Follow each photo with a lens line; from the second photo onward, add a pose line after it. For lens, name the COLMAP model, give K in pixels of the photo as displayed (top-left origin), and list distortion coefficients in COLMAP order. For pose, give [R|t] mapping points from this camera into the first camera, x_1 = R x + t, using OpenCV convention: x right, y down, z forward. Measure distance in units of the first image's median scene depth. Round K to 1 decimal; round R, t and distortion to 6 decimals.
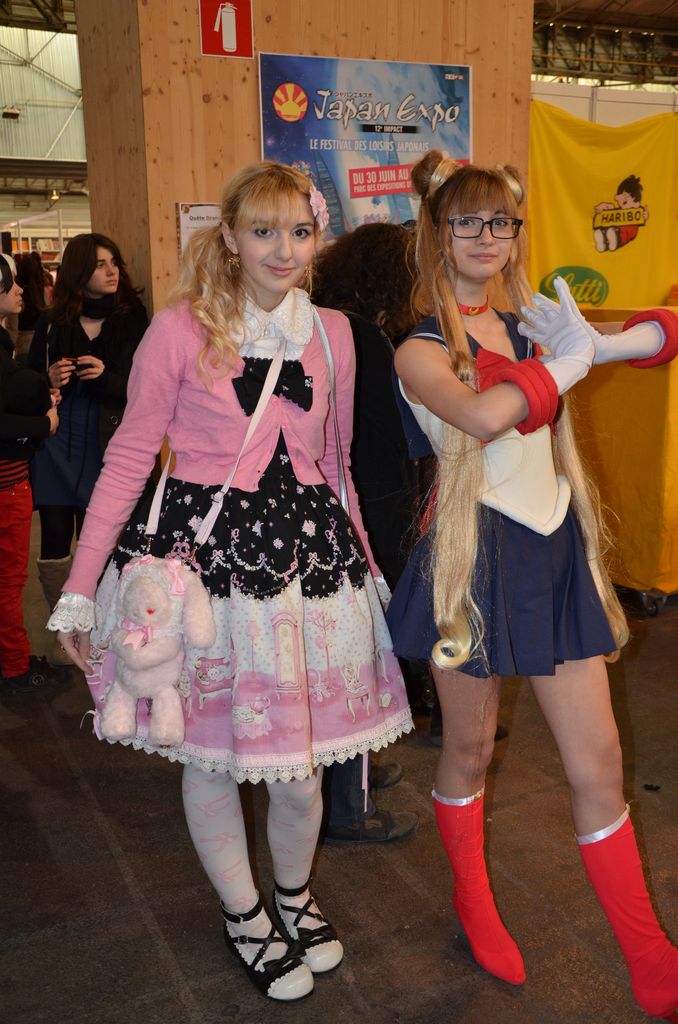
lens RADIAL K [[1006.5, 0, 342.4], [0, 1006.5, 513.6], [0, 0, 1]] dist [0.013480, 0.000000]
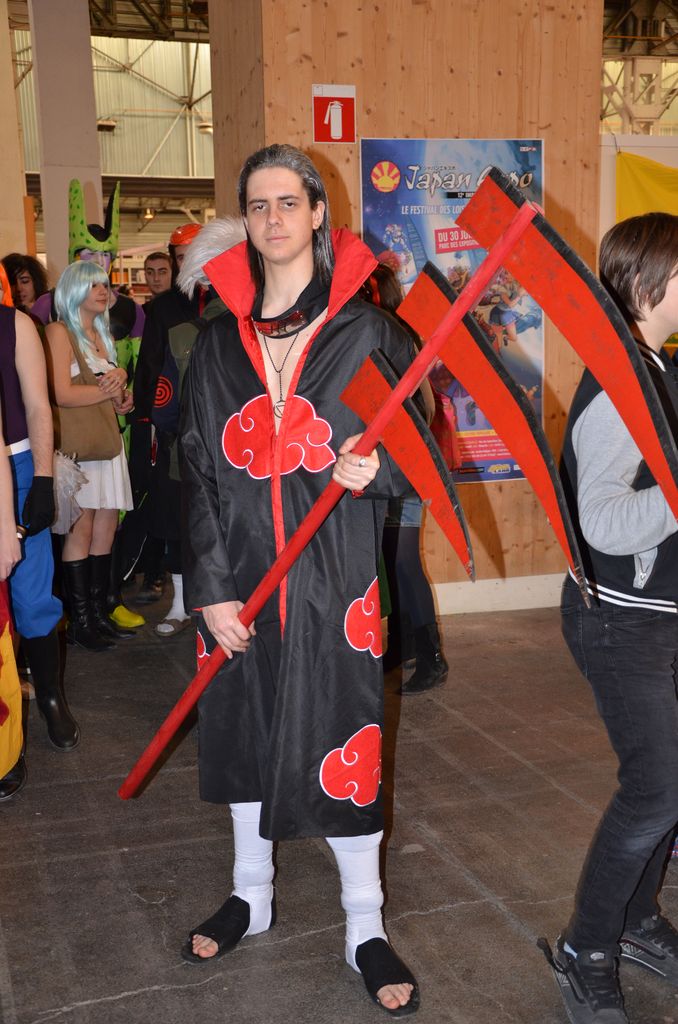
lens RADIAL K [[1255.9, 0, 336.7], [0, 1255.9, 512.2], [0, 0, 1]] dist [0.126559, 0.000000]
pose [[0.992865, 0.017362, -0.117973, 0.071950], [-0.025538, 0.997348, -0.068150, 0.092326], [0.116477, 0.070677, 0.990675, -0.454936]]
